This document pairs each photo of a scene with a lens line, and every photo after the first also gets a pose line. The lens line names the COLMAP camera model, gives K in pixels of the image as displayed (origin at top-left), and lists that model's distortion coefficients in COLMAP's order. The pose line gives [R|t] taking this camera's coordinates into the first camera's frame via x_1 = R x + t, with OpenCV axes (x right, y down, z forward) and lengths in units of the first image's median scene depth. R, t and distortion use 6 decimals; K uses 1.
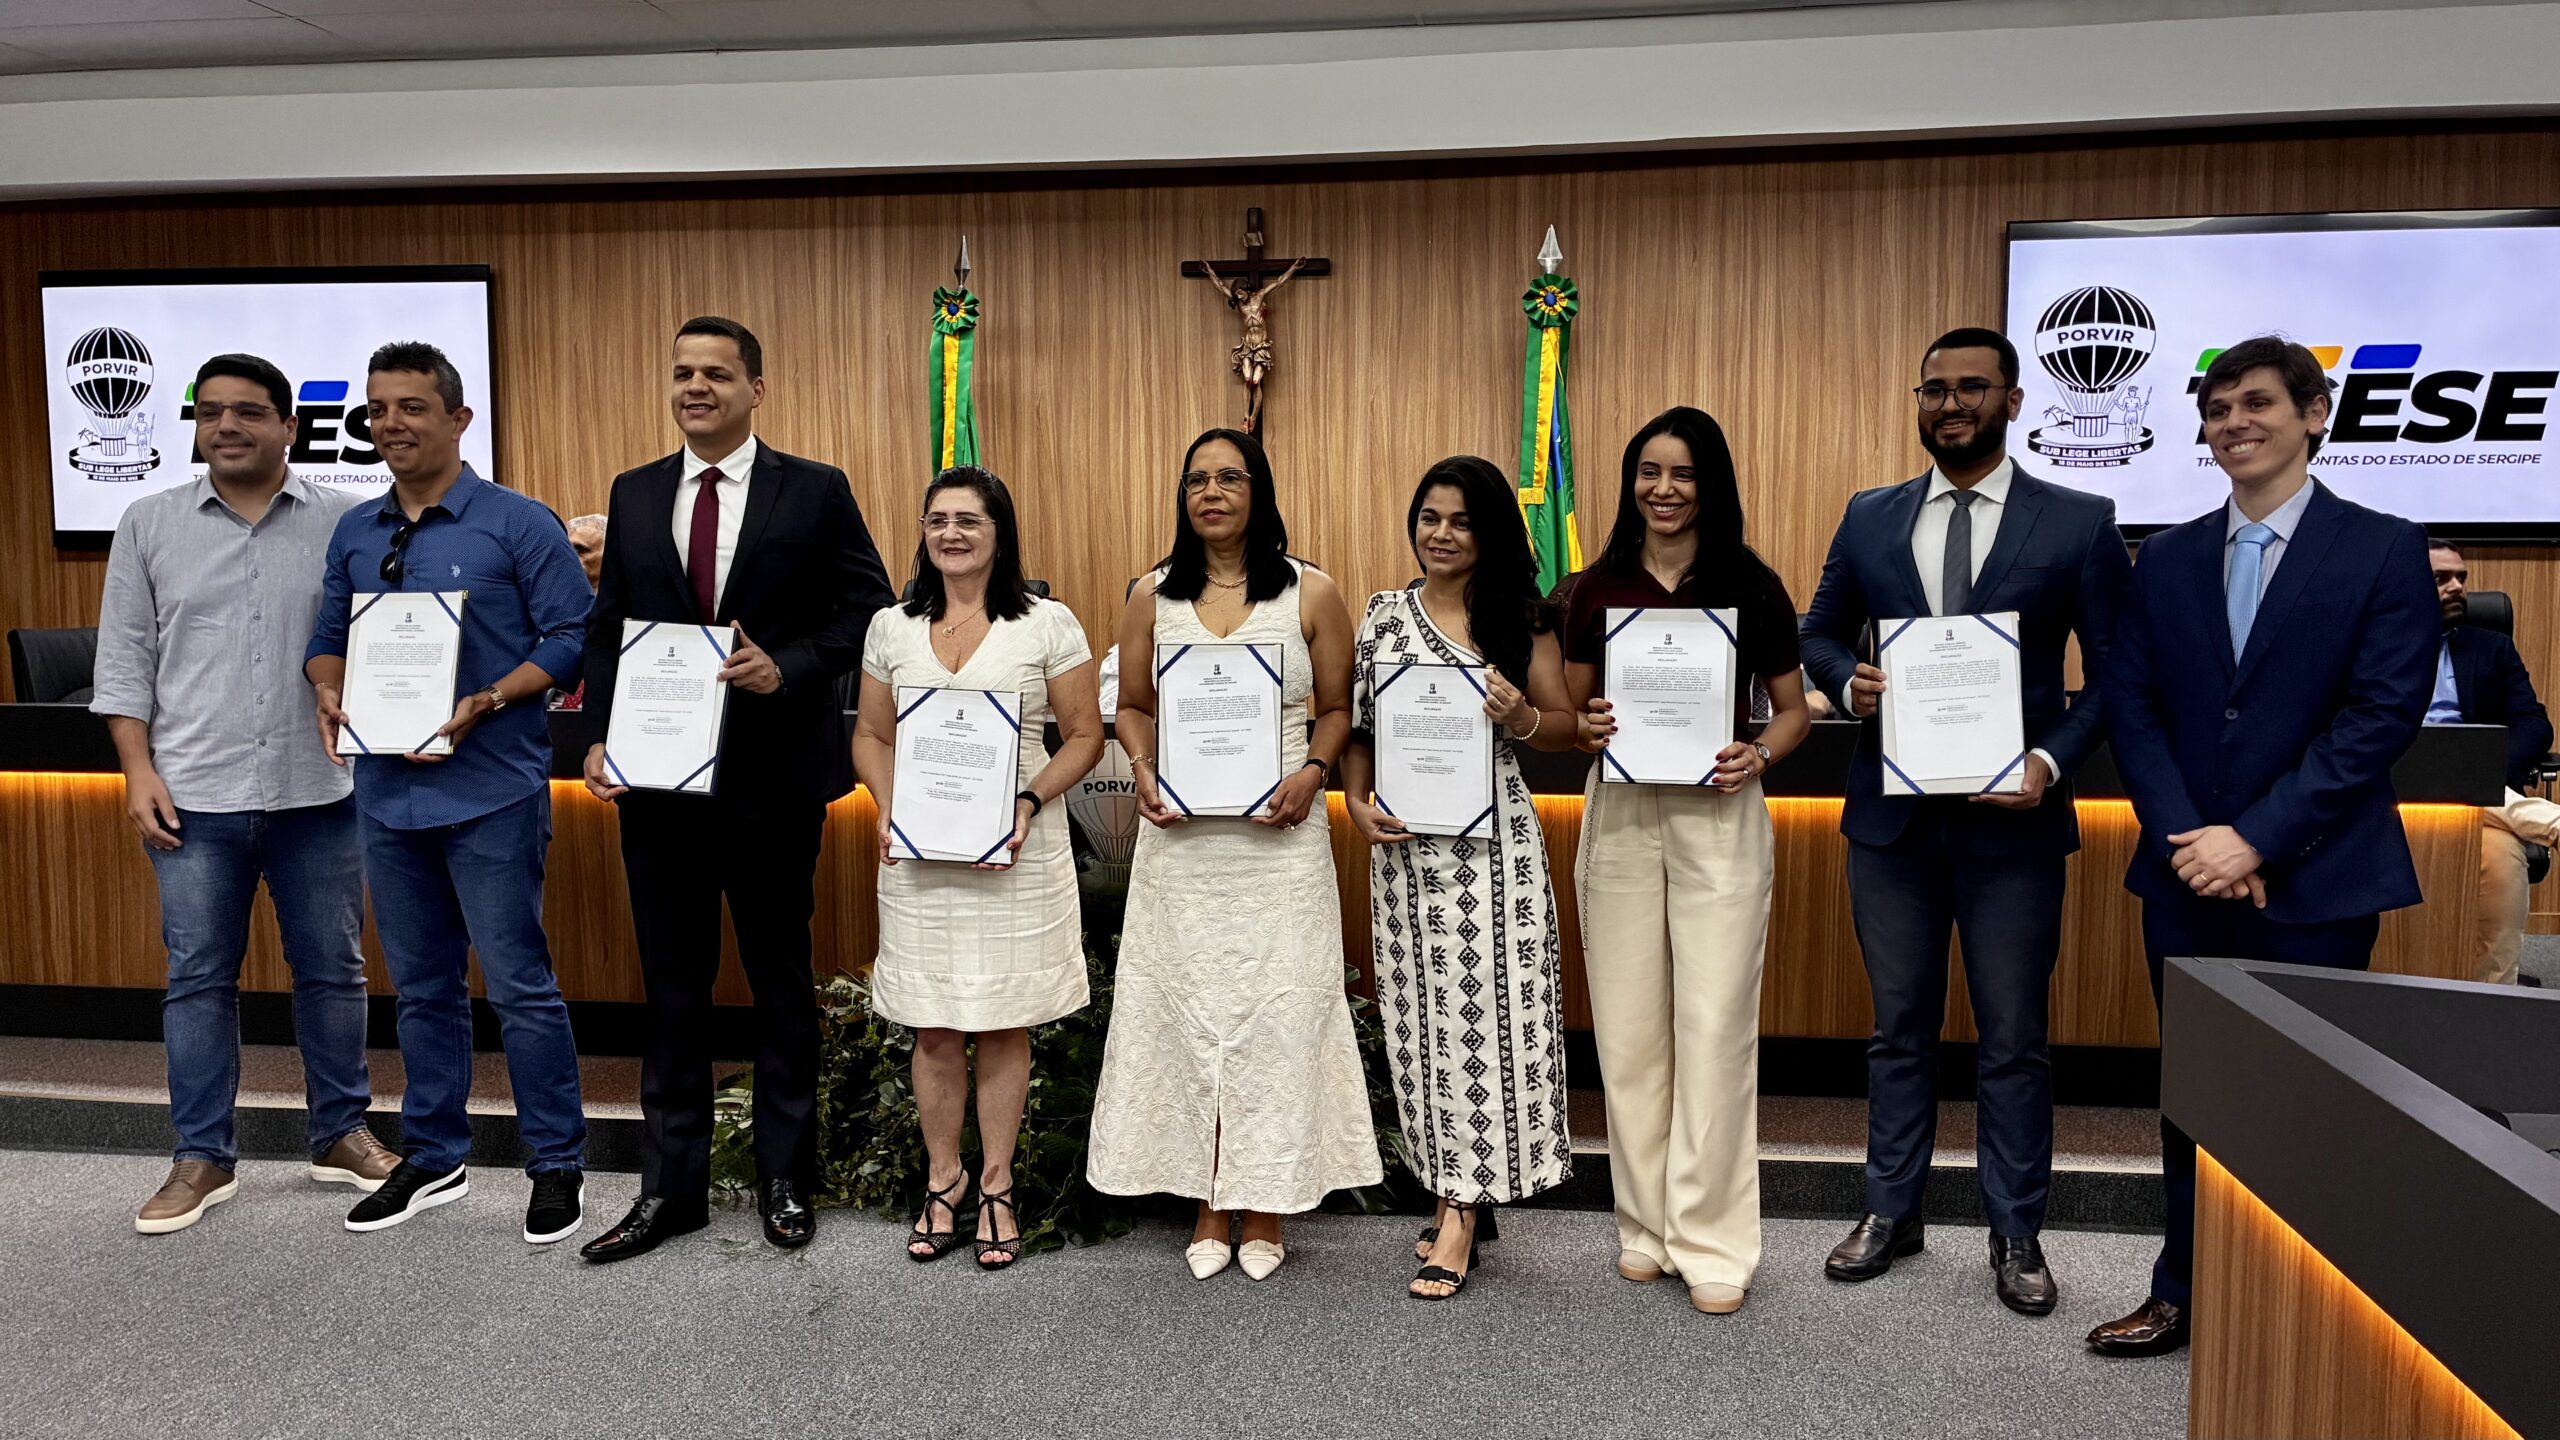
lens RADIAL K [[1946.1, 0, 1280.0], [0, 1946.1, 720.0], [0, 0, 1]] dist [0.026582, -0.009697]
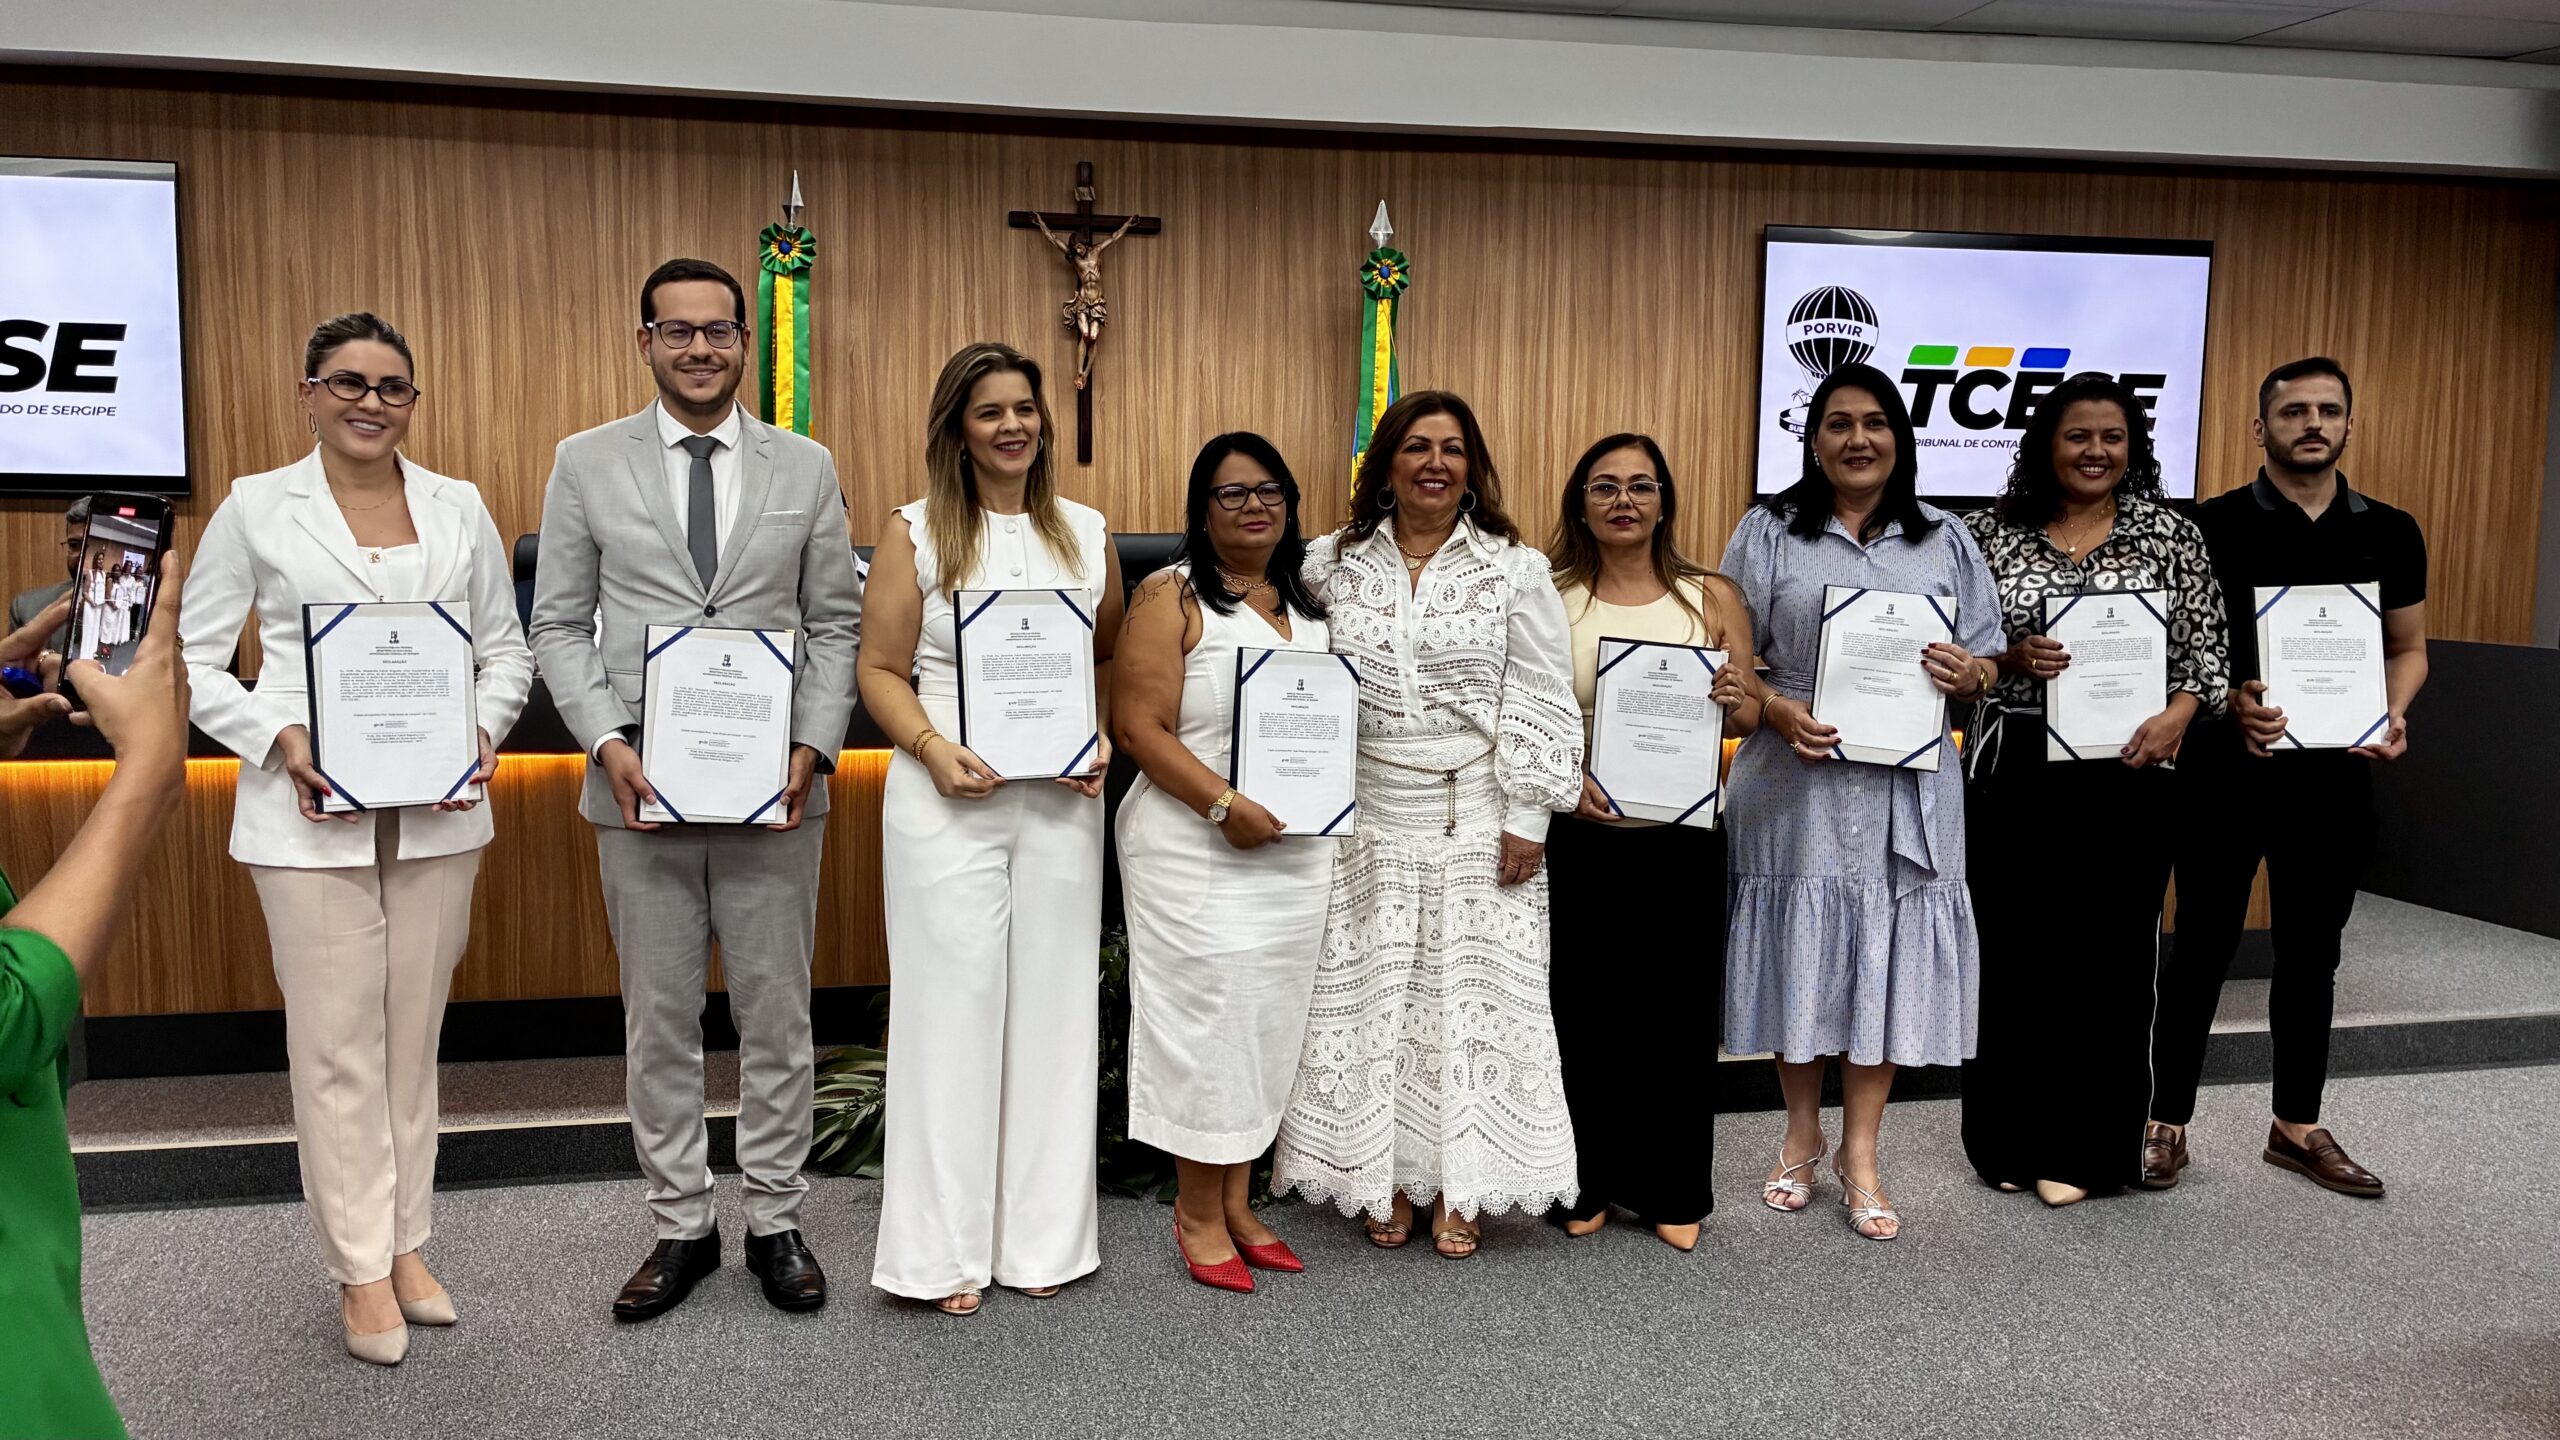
lens RADIAL K [[1946.1, 0, 1280.0], [0, 1946.1, 720.0], [0, 0, 1]] dist [0.026582, -0.009697]
pose [[0.942327, -0.023724, 0.333852, -0.261801], [0.017398, 0.999608, 0.021928, 0.000763], [-0.334241, -0.014856, 0.942370, 0.029314]]
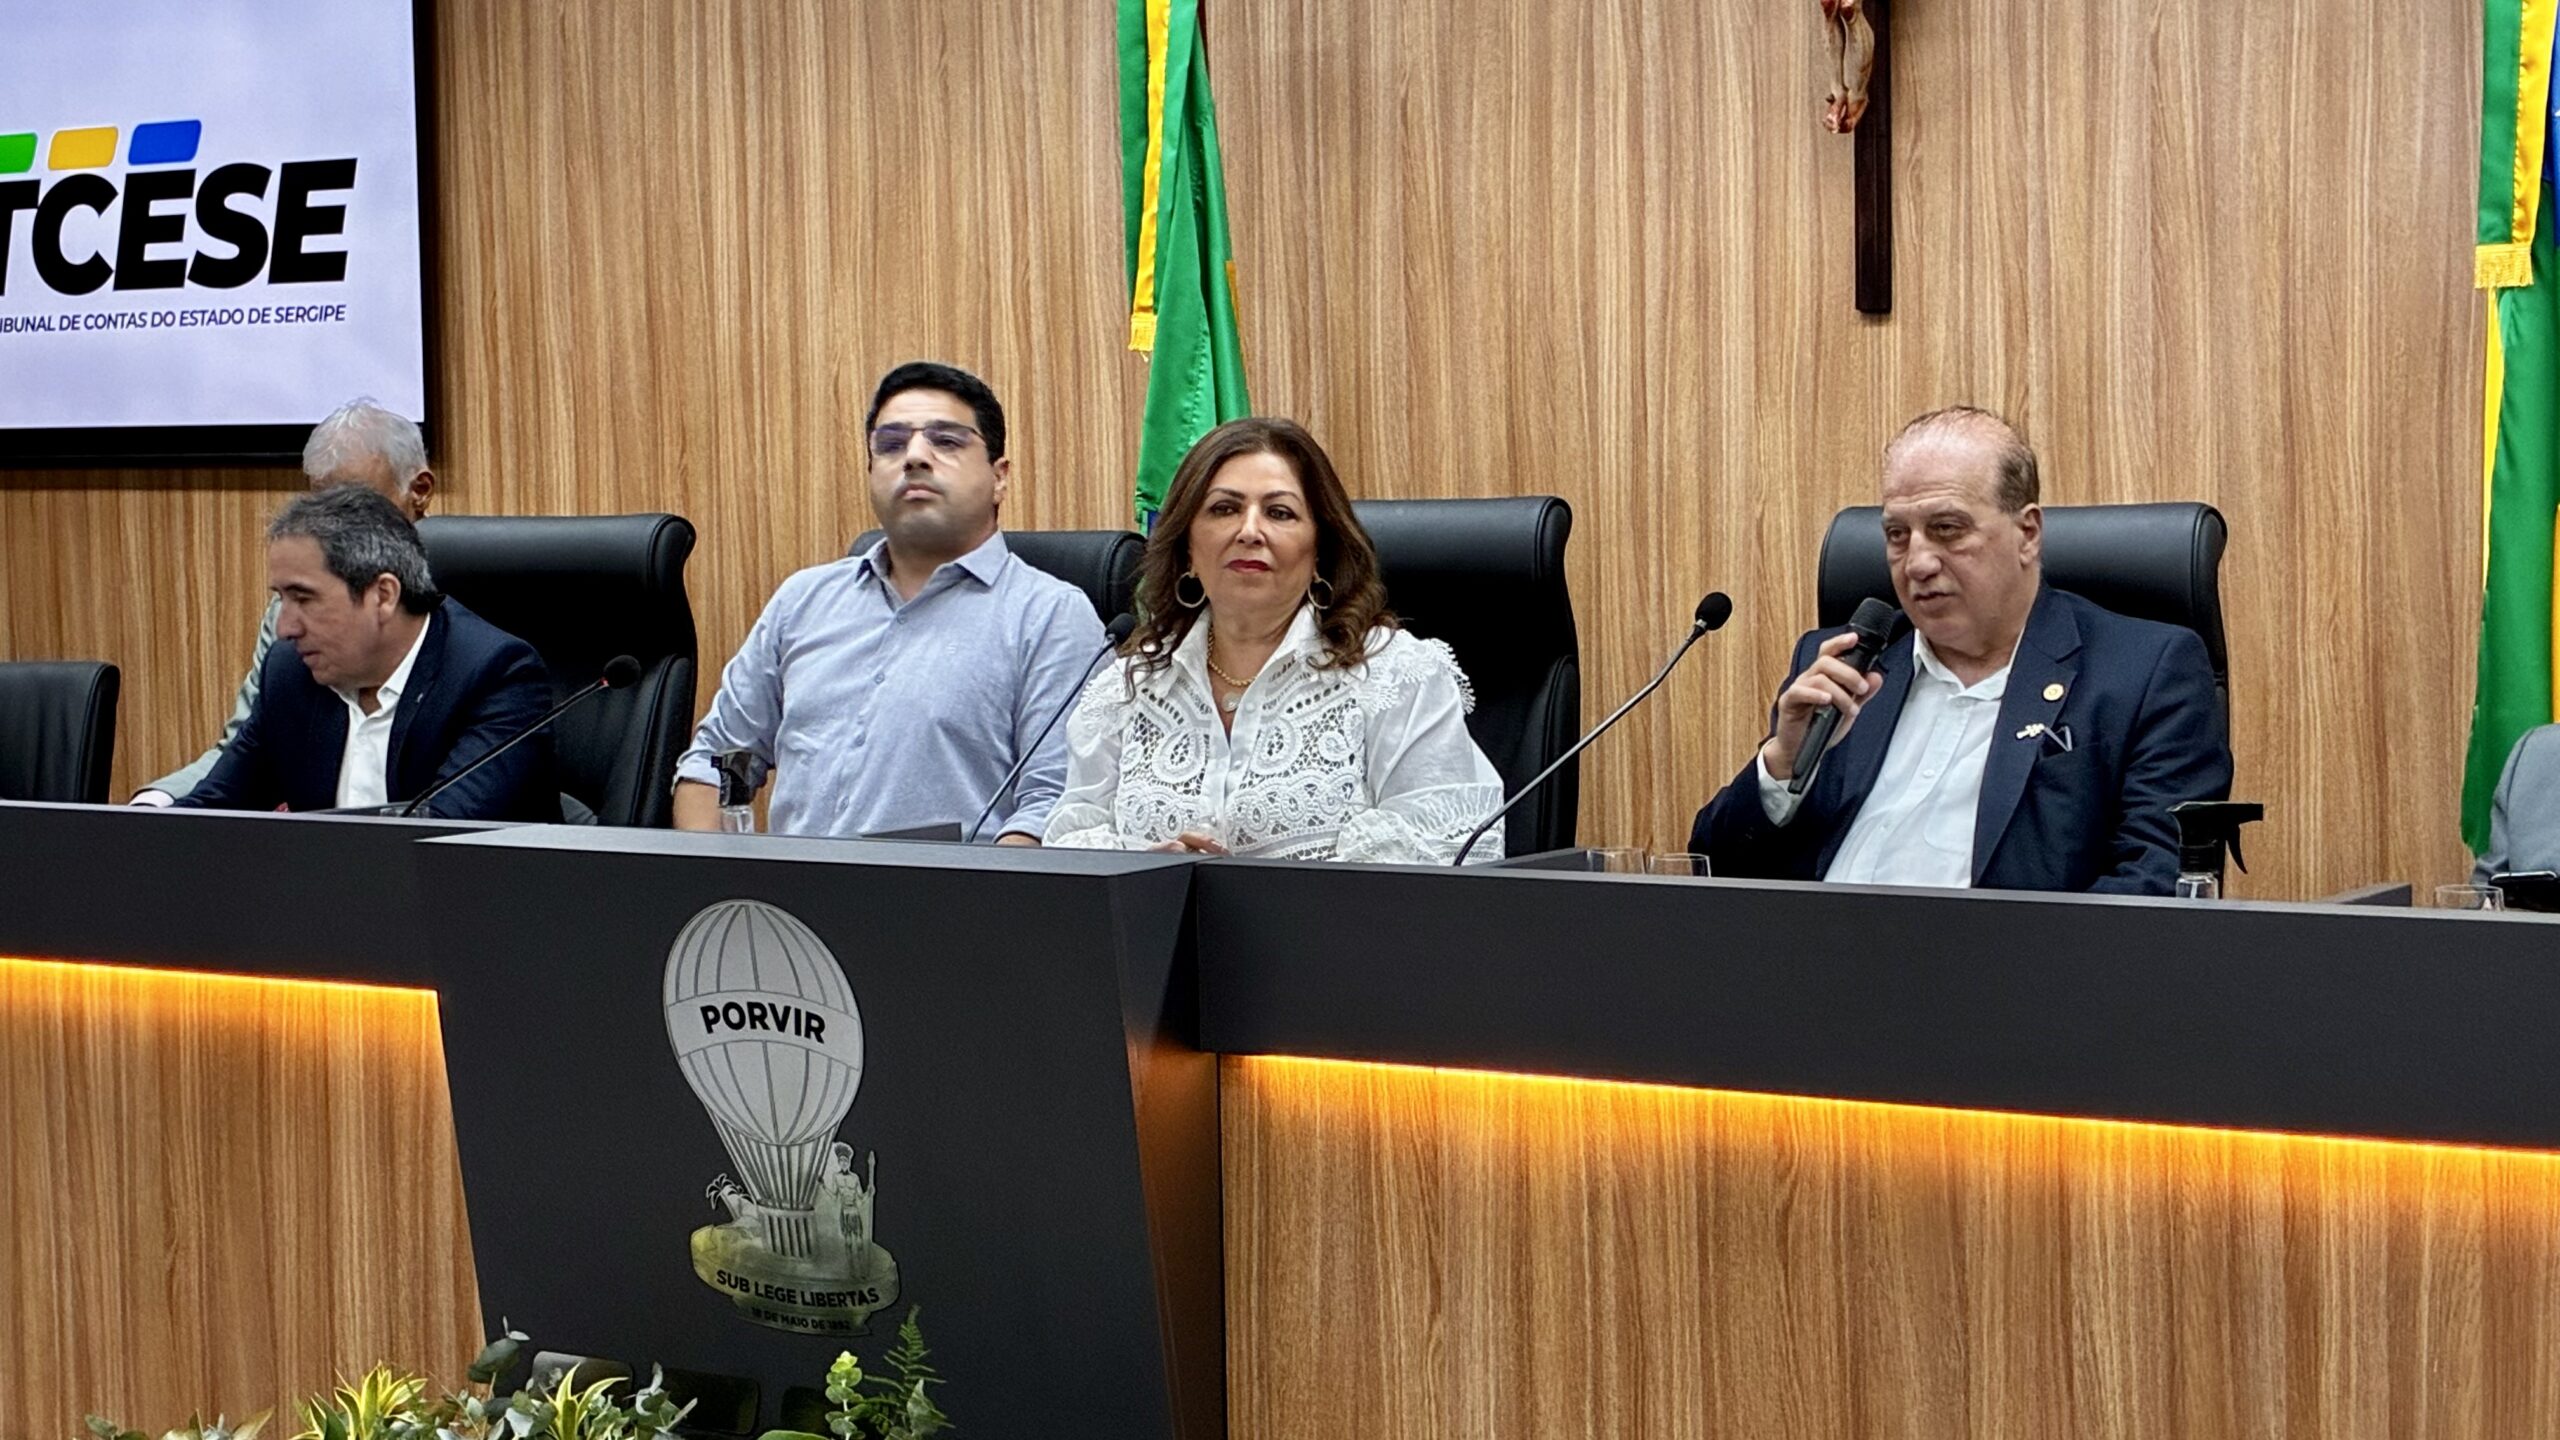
lens RADIAL K [[4249.0, 0, 1280.0], [0, 4249.0, 720.0], [0, 0, 1]] dist [0.247440, -1.284282]
pose [[0.892481, 0.013086, -0.450895, 0.282051], [-0.023270, 0.999584, -0.017049, -0.010782], [0.450485, 0.025708, 0.892414, 0.175850]]
